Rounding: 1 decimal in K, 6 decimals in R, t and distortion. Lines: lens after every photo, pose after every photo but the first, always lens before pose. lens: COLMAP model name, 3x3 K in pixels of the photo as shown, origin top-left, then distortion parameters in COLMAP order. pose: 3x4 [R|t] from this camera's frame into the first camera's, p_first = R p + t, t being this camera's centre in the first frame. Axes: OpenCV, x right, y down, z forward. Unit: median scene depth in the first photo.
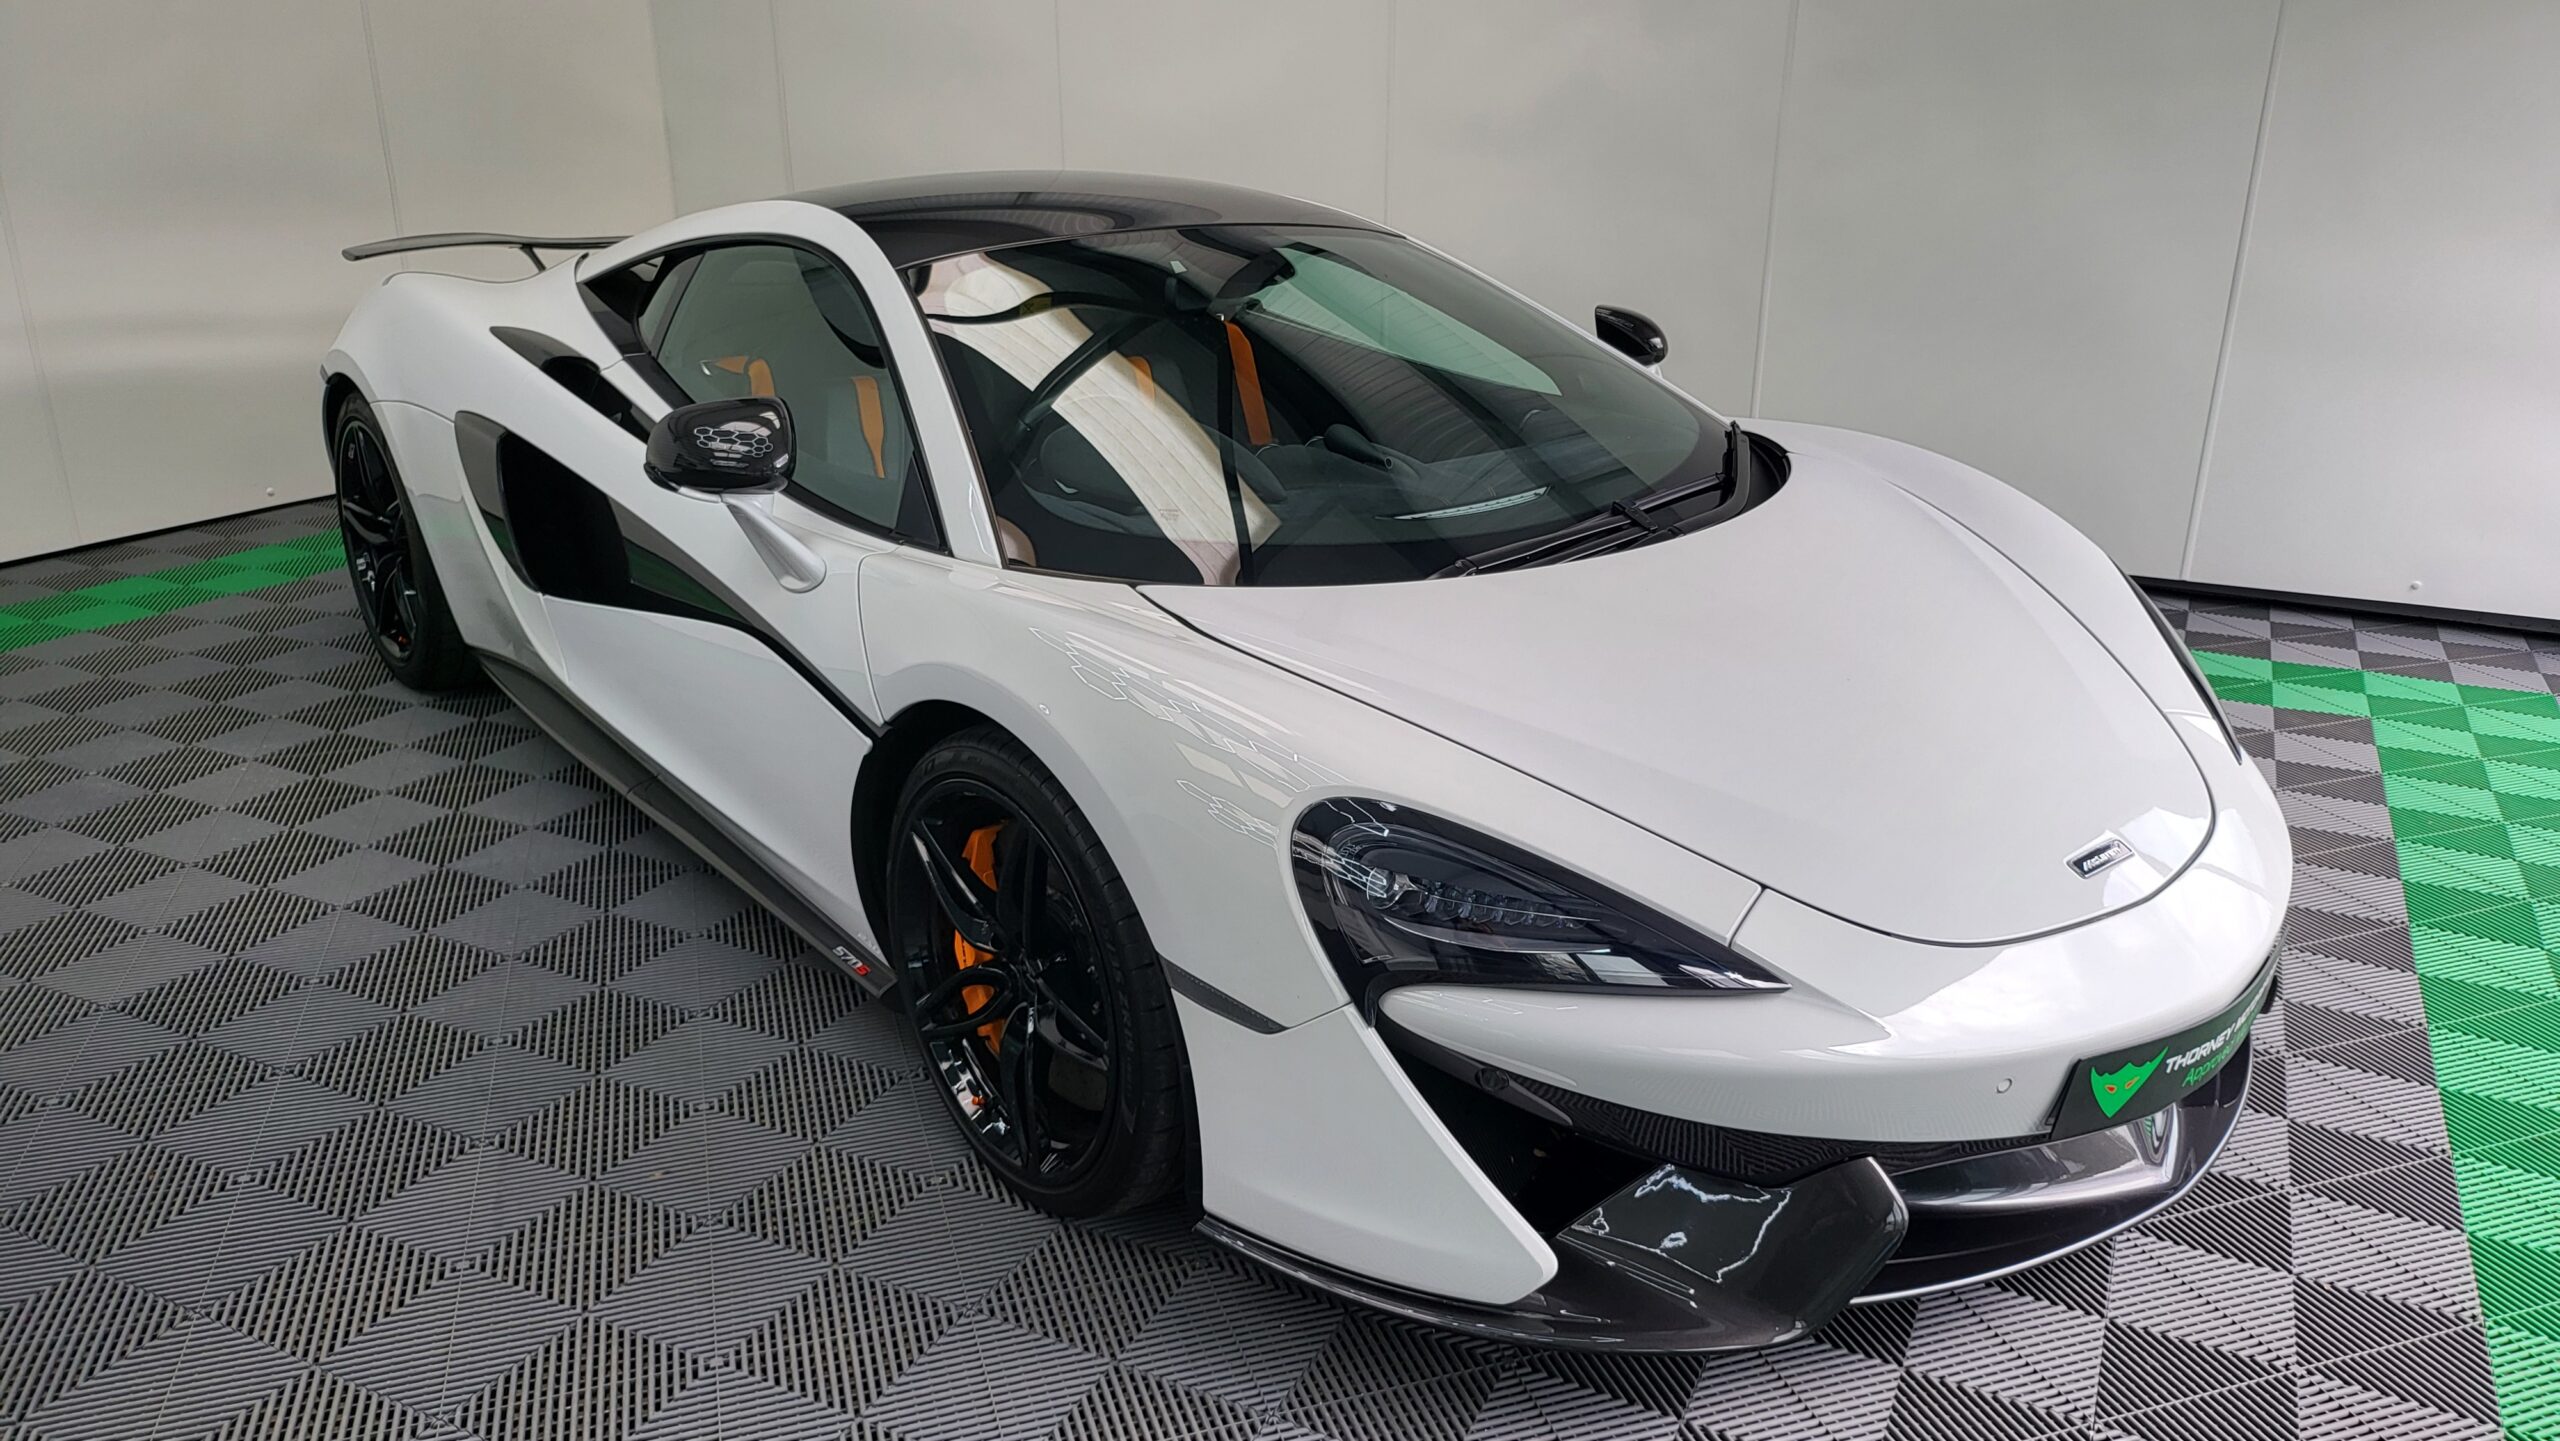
lens RADIAL K [[1820.8, 0, 1280.0], [0, 1820.8, 720.5], [0, 0, 1]] dist [-0.004316, 0.002778]
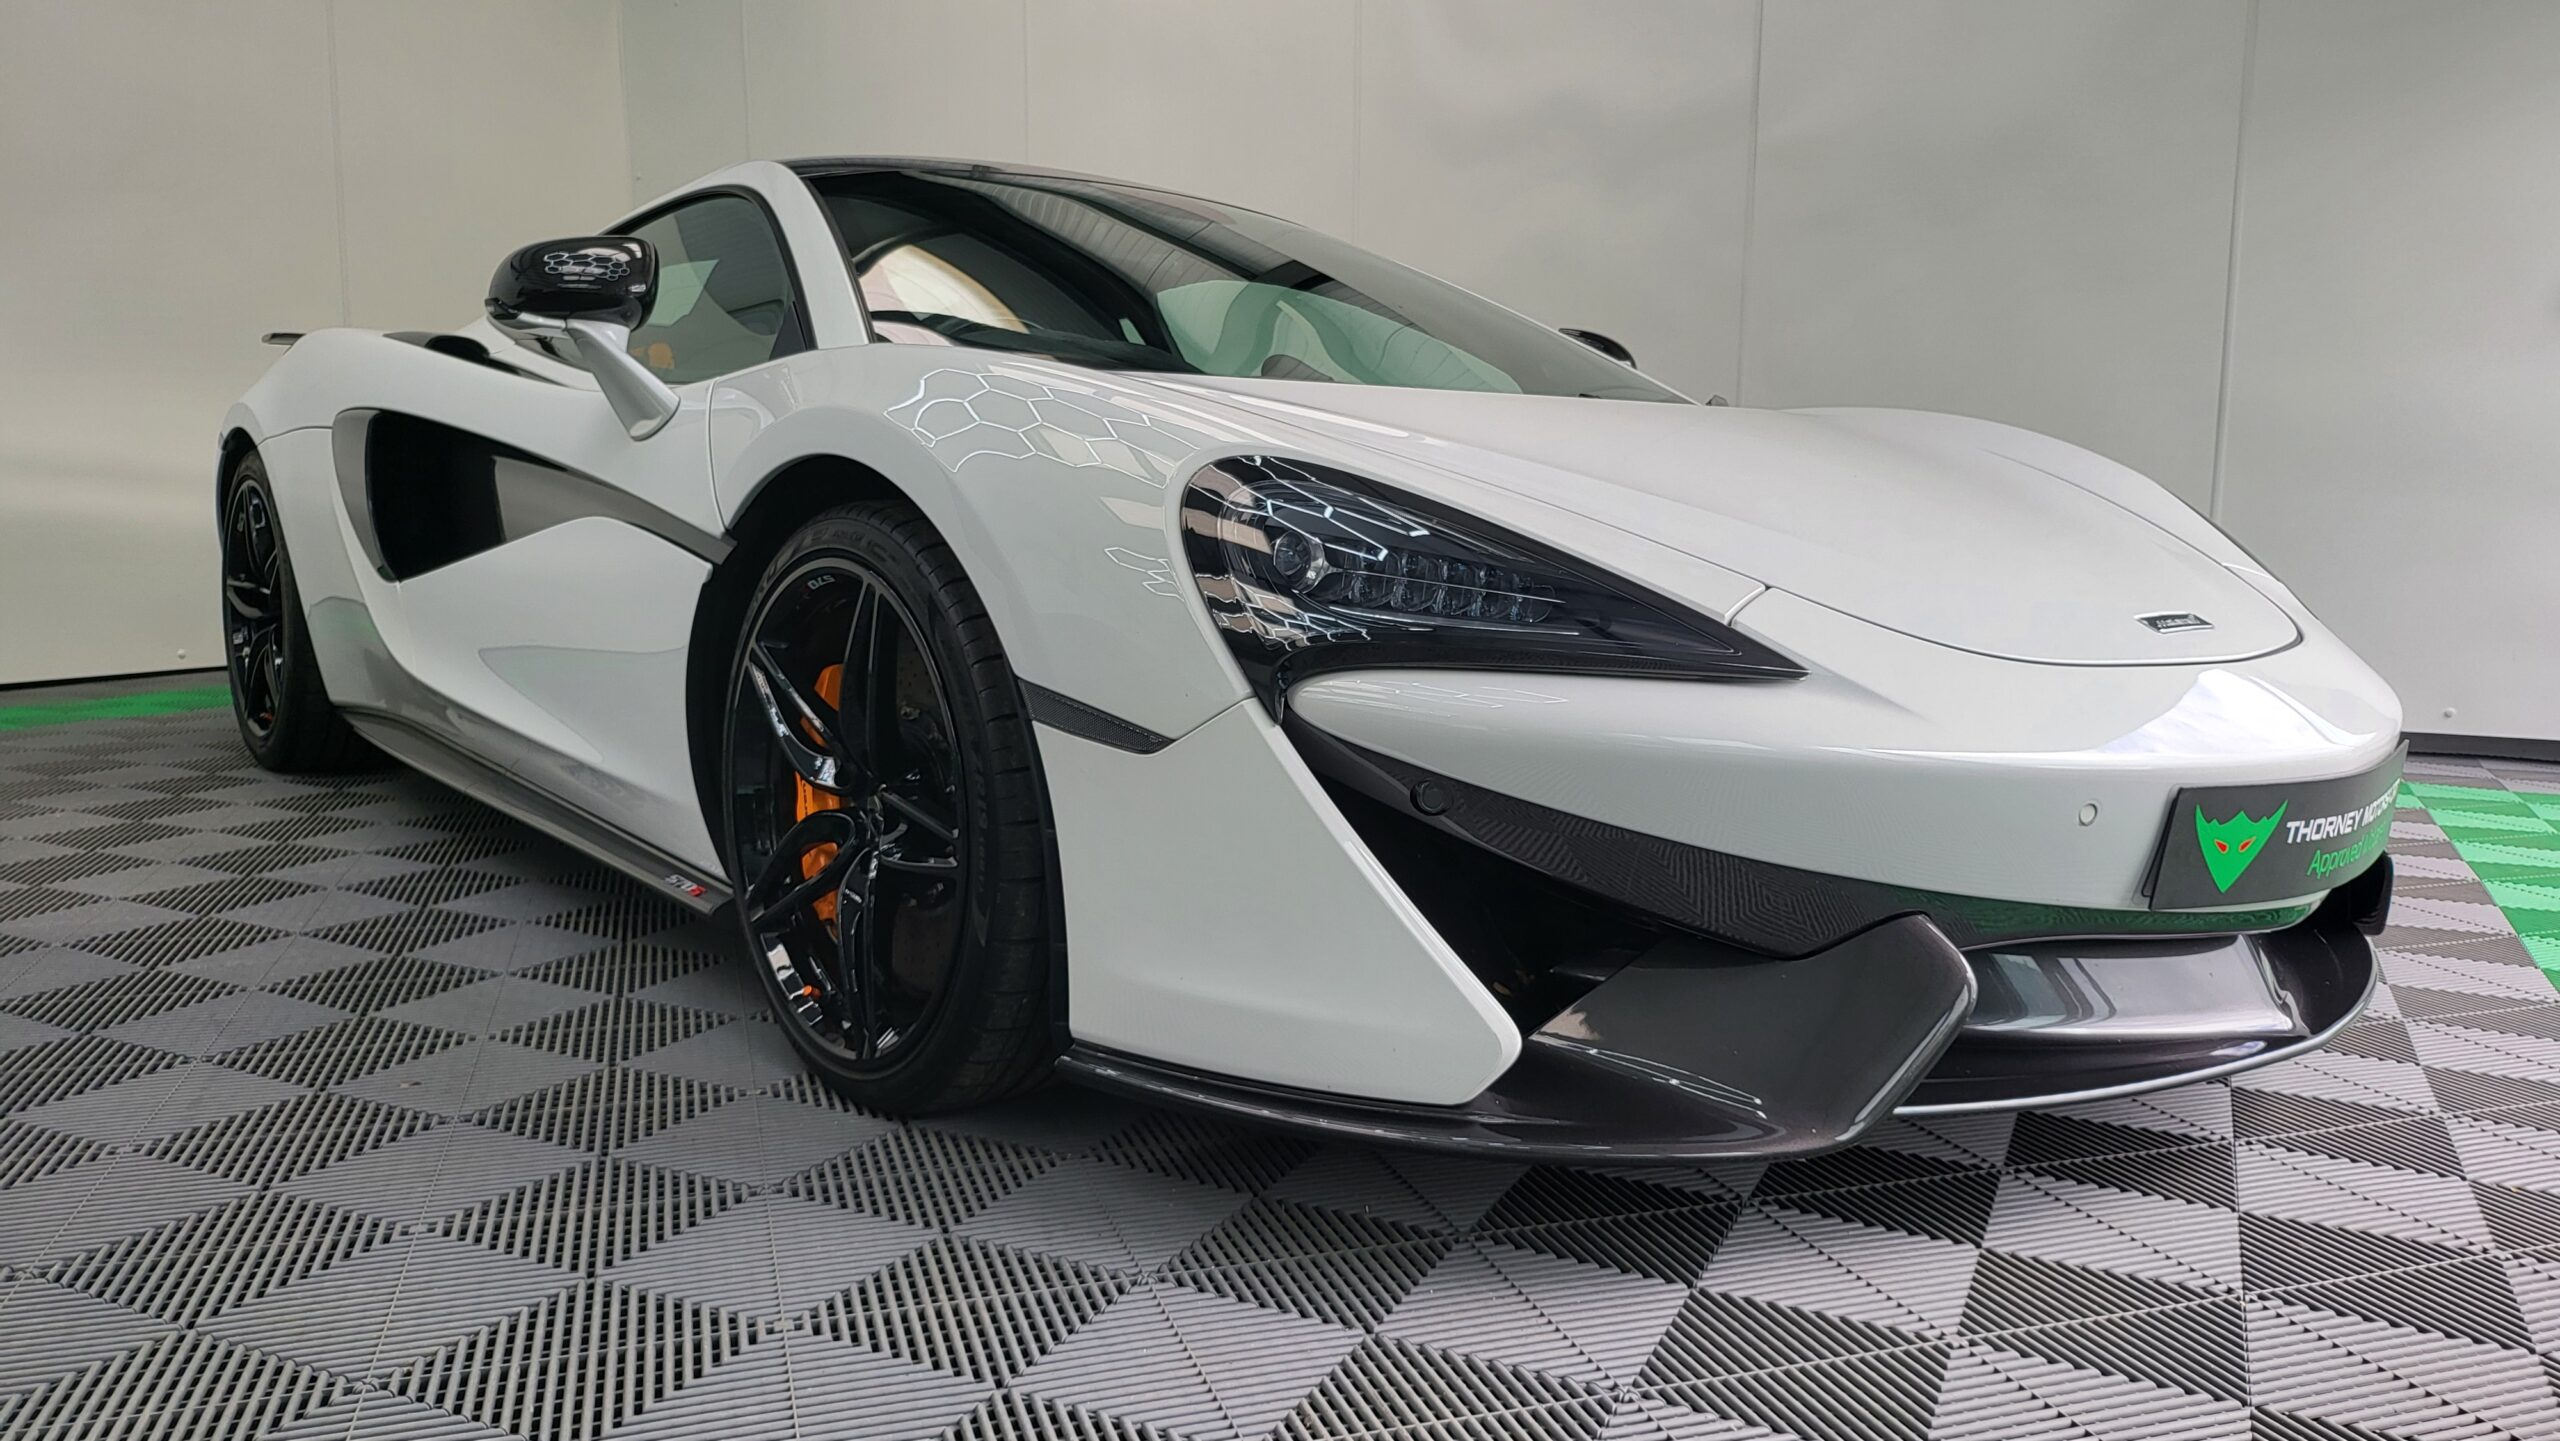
lens RADIAL K [[1820.8, 0, 1280.0], [0, 1820.8, 720.5], [0, 0, 1]] dist [-0.004316, 0.002778]
pose [[0.999945, 0.008911, 0.005491, 0.043065], [-0.007558, 0.977643, -0.210136, 0.304150], [-0.007241, 0.210083, 0.977657, 0.213398]]
